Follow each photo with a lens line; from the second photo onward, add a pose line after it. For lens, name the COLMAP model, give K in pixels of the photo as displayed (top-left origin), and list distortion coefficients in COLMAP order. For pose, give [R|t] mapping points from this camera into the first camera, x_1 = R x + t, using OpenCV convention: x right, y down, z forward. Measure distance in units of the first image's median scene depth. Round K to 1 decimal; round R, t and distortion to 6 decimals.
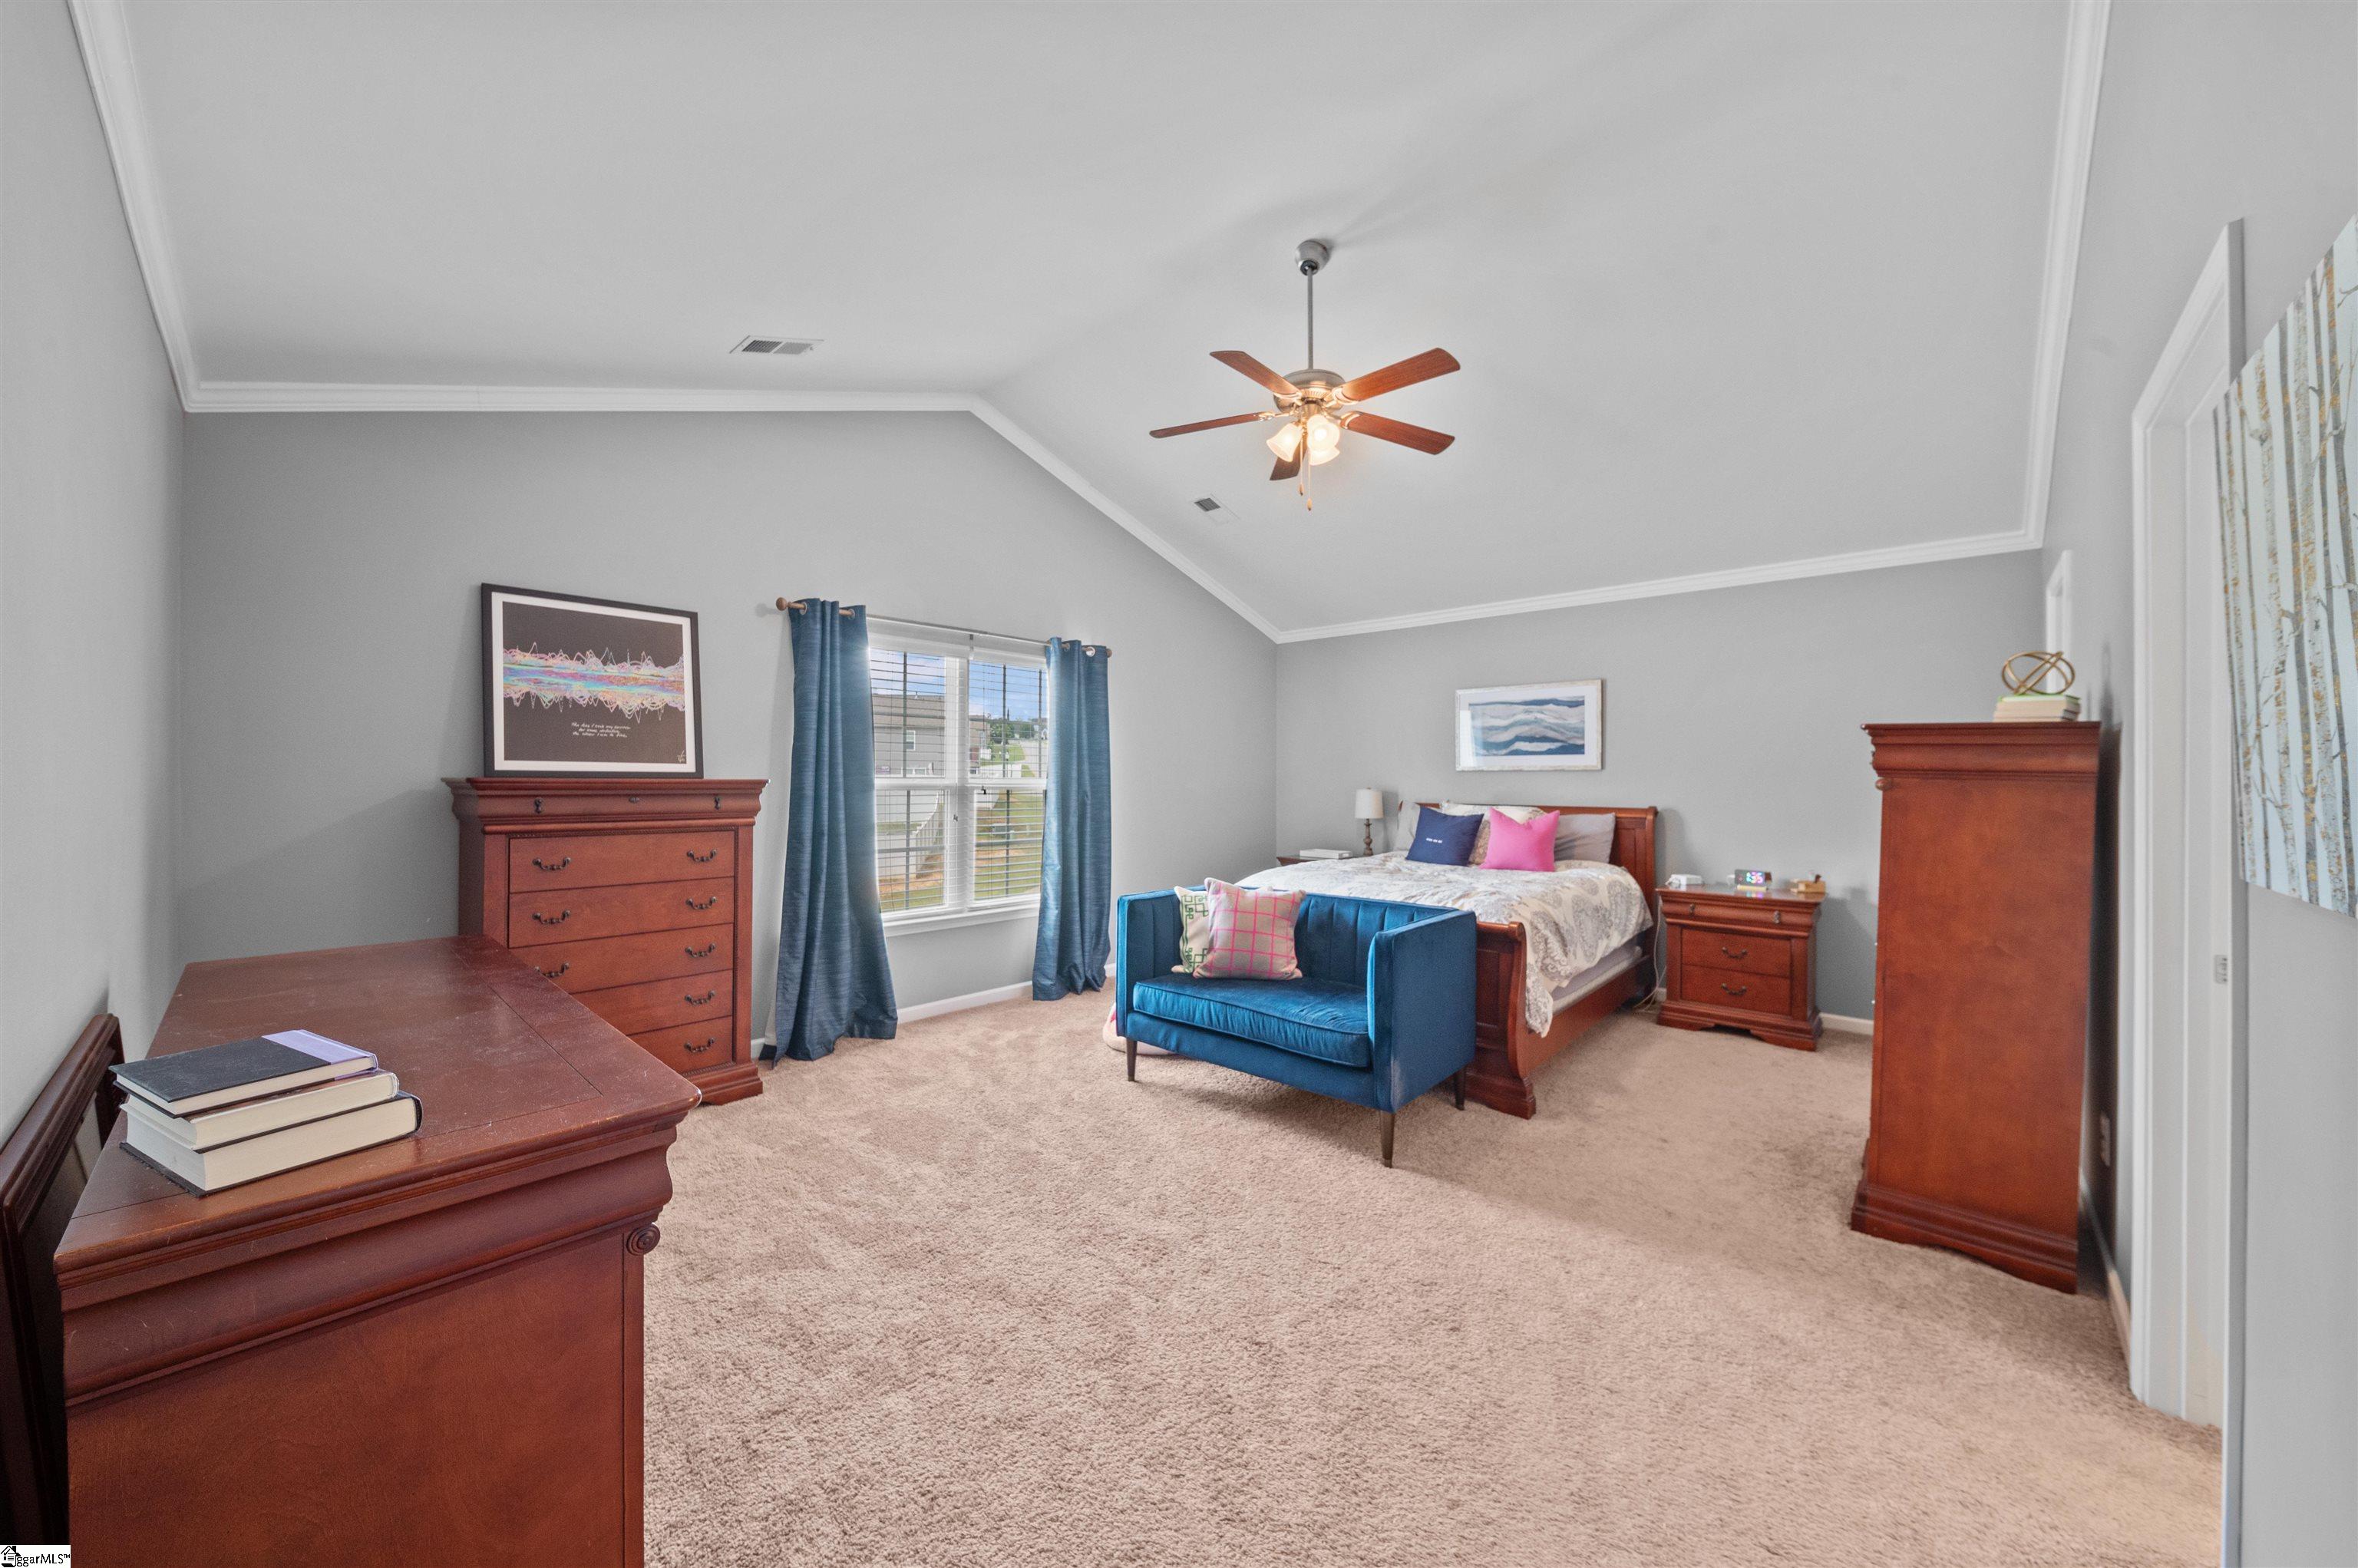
lens RADIAL K [[910.2, 0, 1182.6], [0, 910.2, 773.8], [0, 0, 1]] dist [-0.002620, -0.000072]
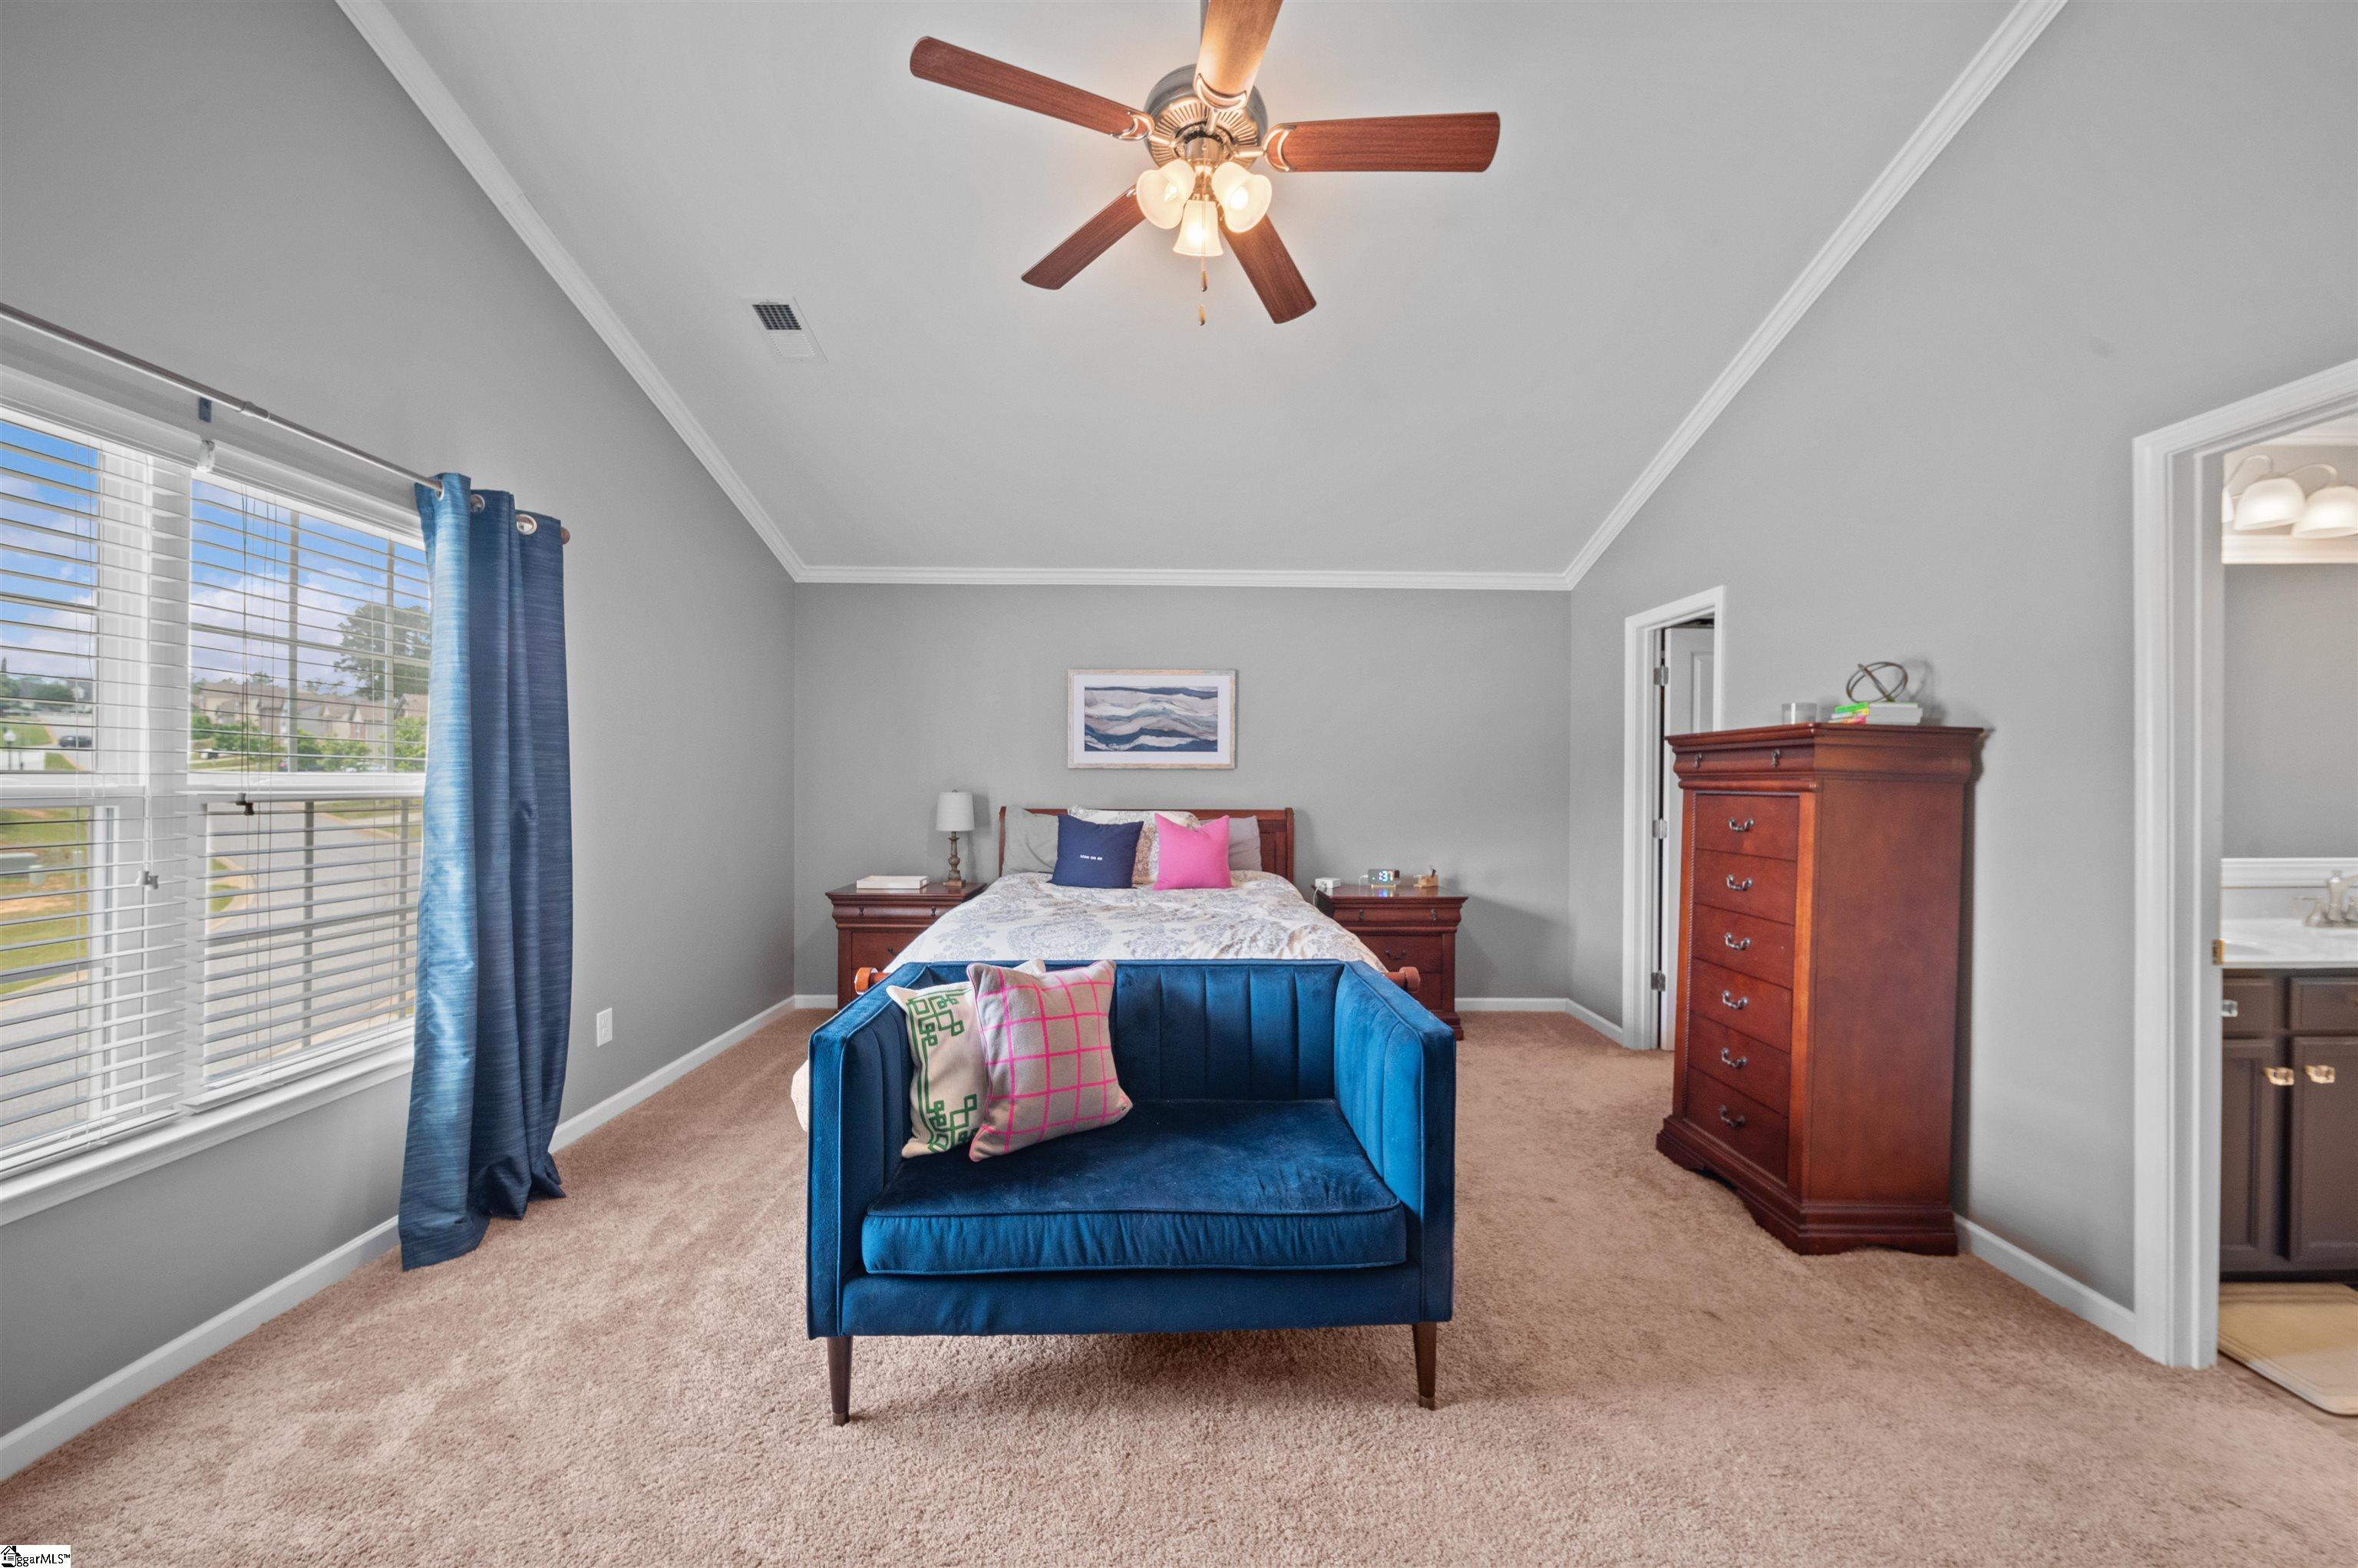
lens RADIAL K [[848.7, 0, 1167.3], [0, 848.7, 781.6], [0, 0, 1]] dist [-0.001629, -0.000904]
pose [[0.715840, -0.000891, 0.698264, -0.187985], [-0.004718, 0.999970, 0.006112, 0.003656], [-0.698248, -0.007670, 0.715814, 0.446213]]
